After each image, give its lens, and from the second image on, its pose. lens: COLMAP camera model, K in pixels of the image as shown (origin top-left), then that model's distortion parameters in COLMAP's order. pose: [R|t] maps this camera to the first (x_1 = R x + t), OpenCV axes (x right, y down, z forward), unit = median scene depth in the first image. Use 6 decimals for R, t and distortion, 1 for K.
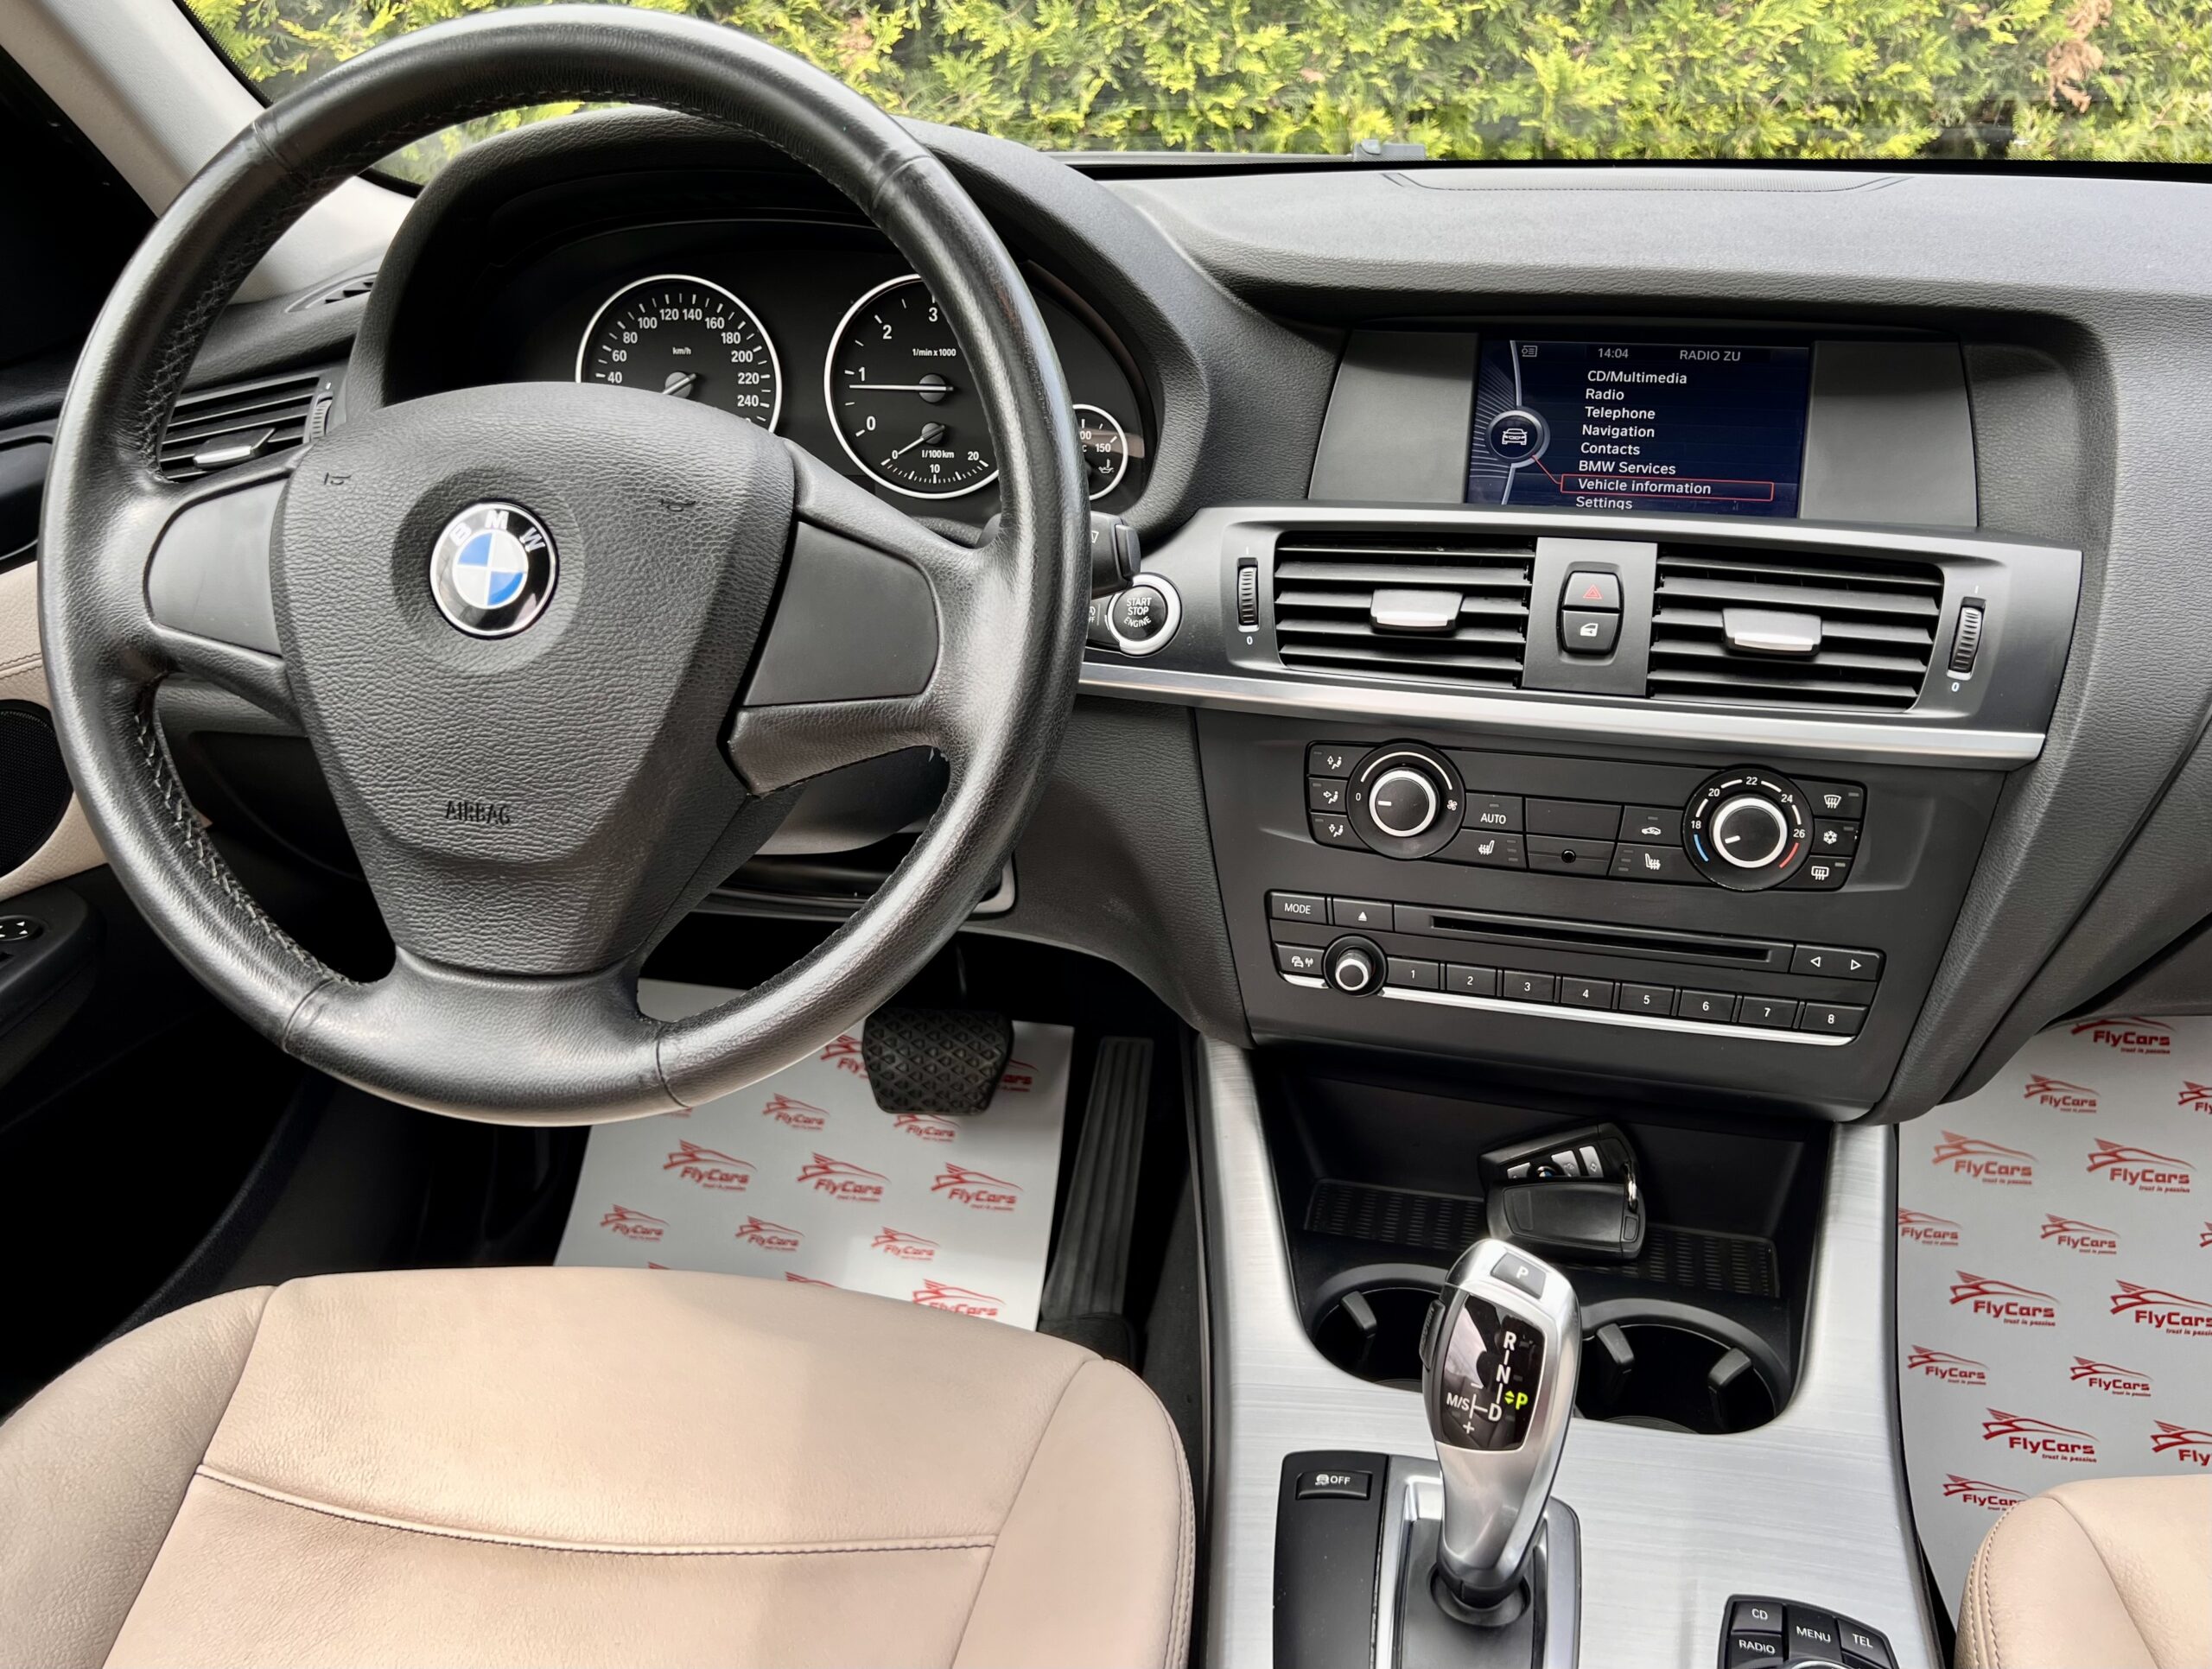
lens RADIAL K [[1731.2, 0, 1144.4], [0, 1731.2, 791.7], [0, 0, 1]] dist [0.066977, -0.087346]
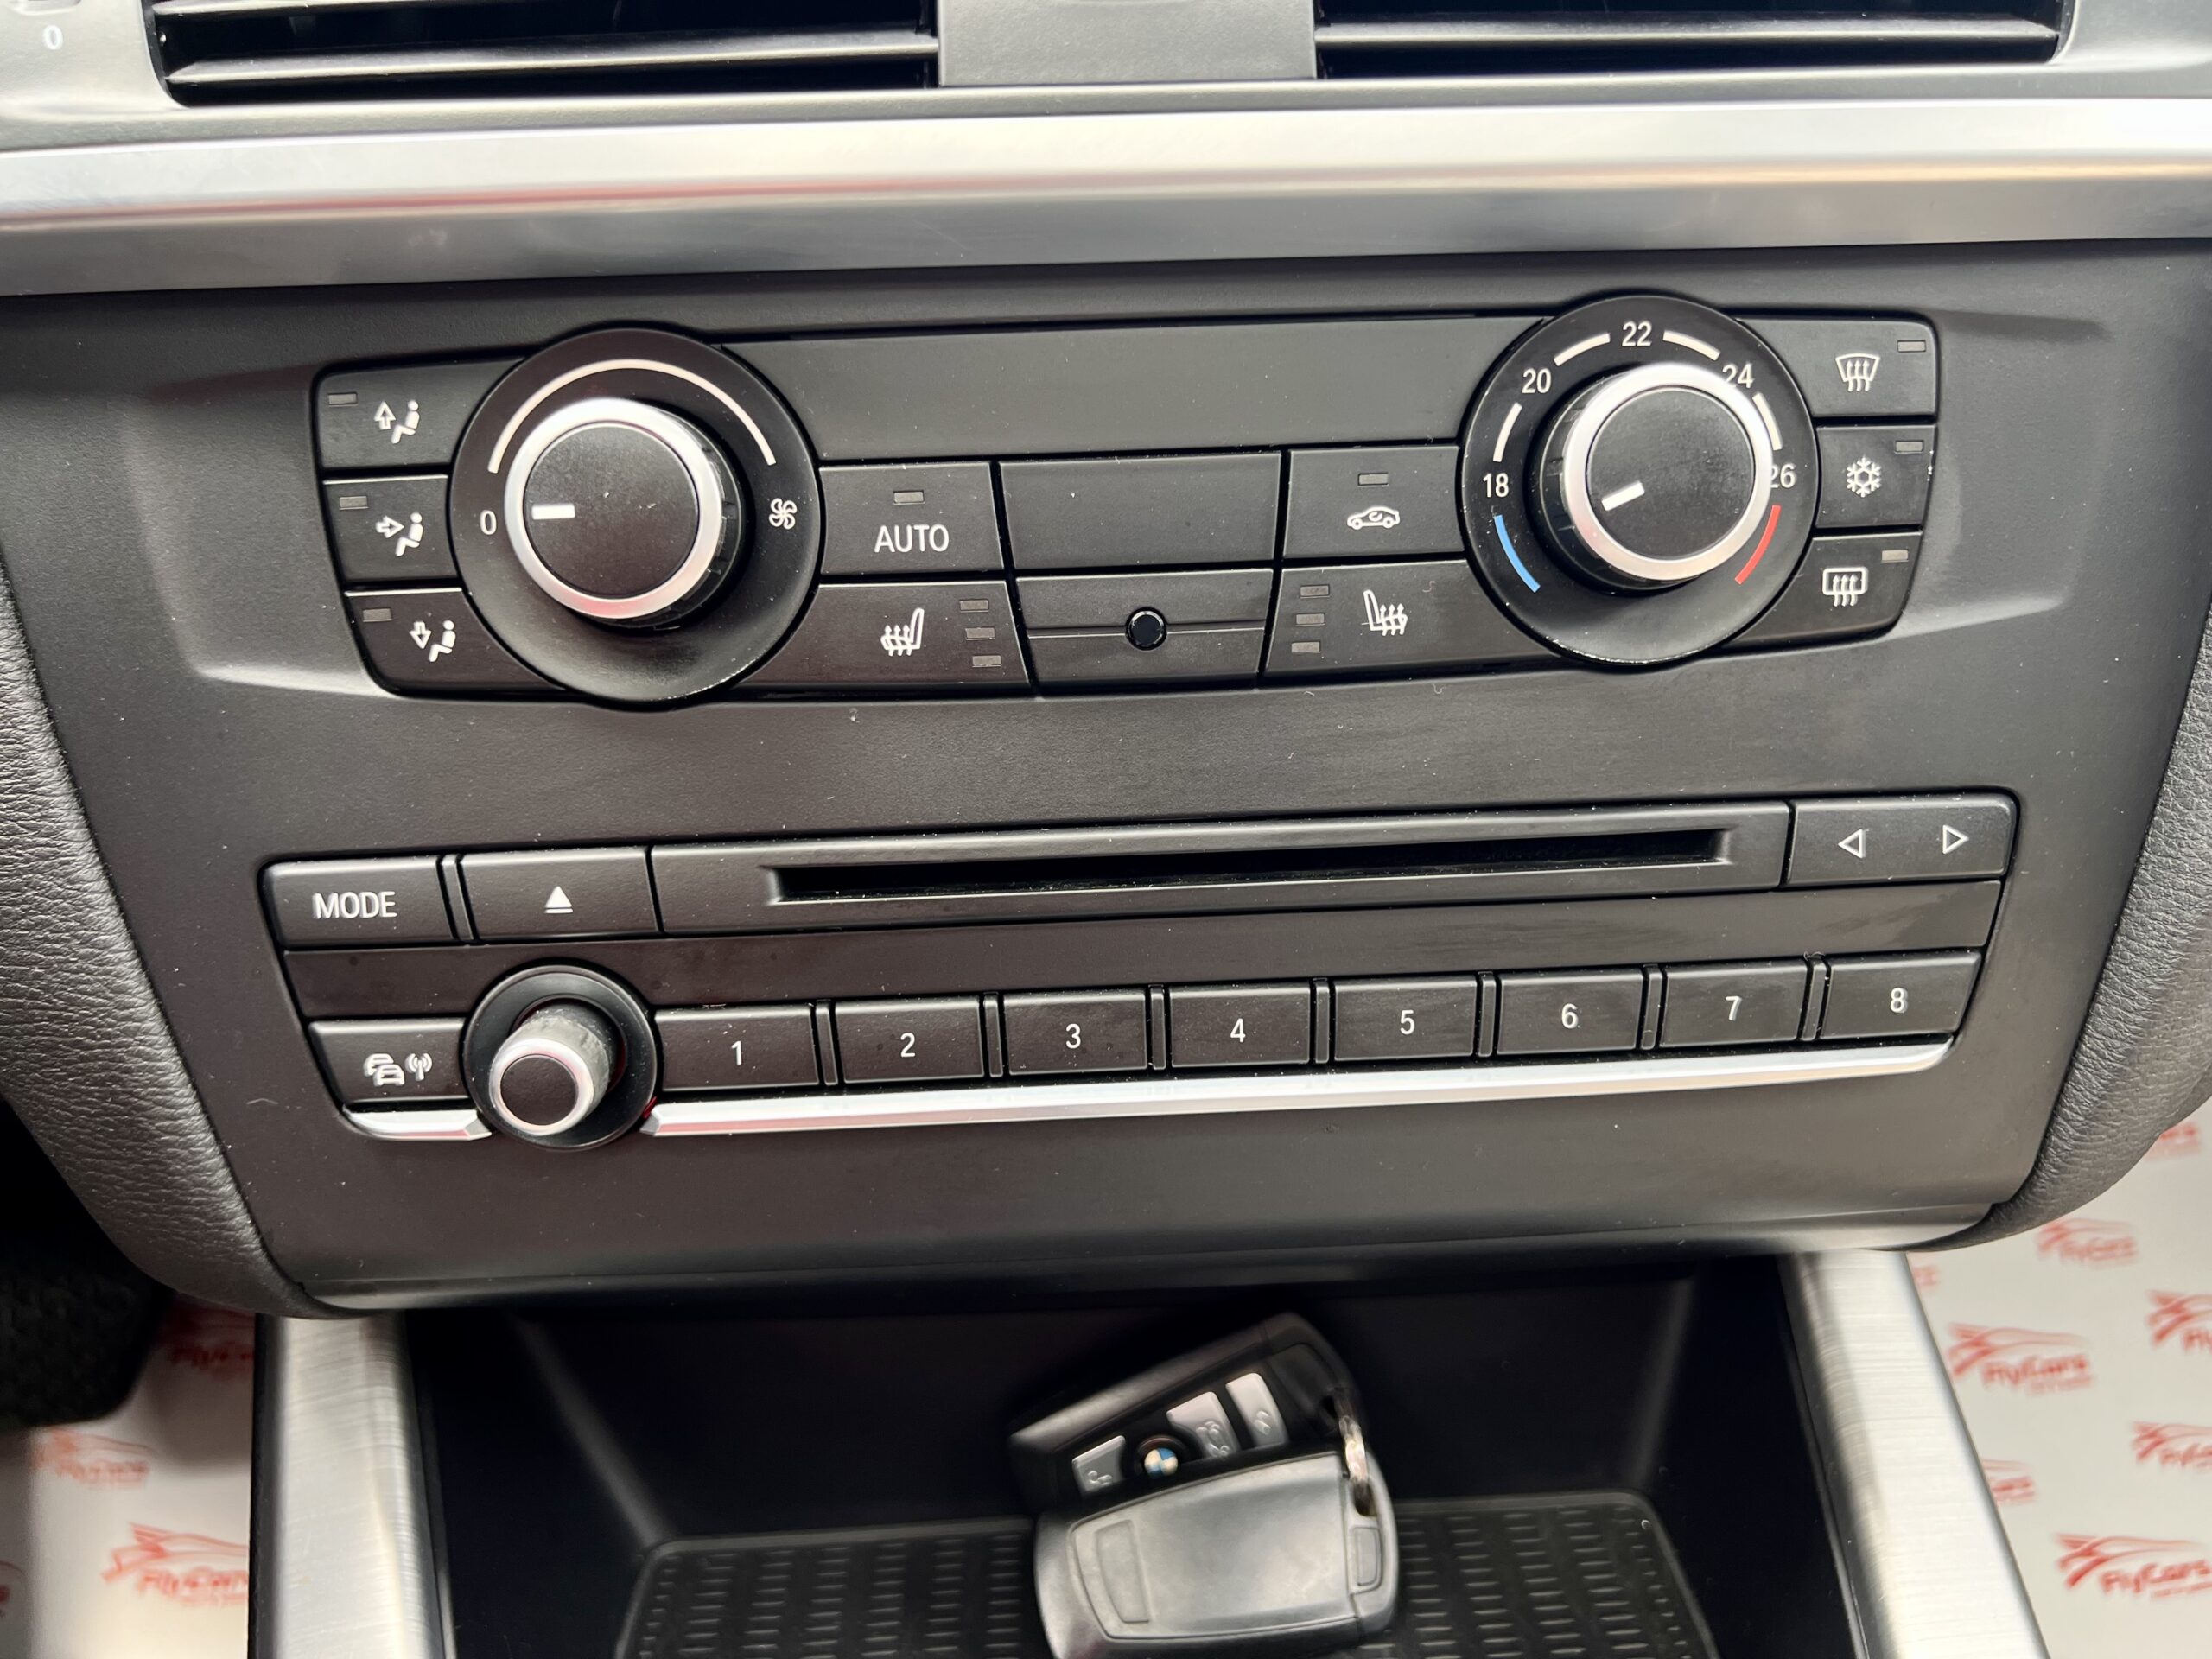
lens RADIAL K [[1705.3, 0, 1102.8], [0, 1705.3, 815.2], [0, 0, 1]] dist [0.037726, -0.048845]
pose [[0.960144, -0.117364, 0.253671, 0.148178], [0.123129, 0.992367, -0.006909, 0.073119], [-0.250924, 0.037868, 0.967266, 0.682429]]
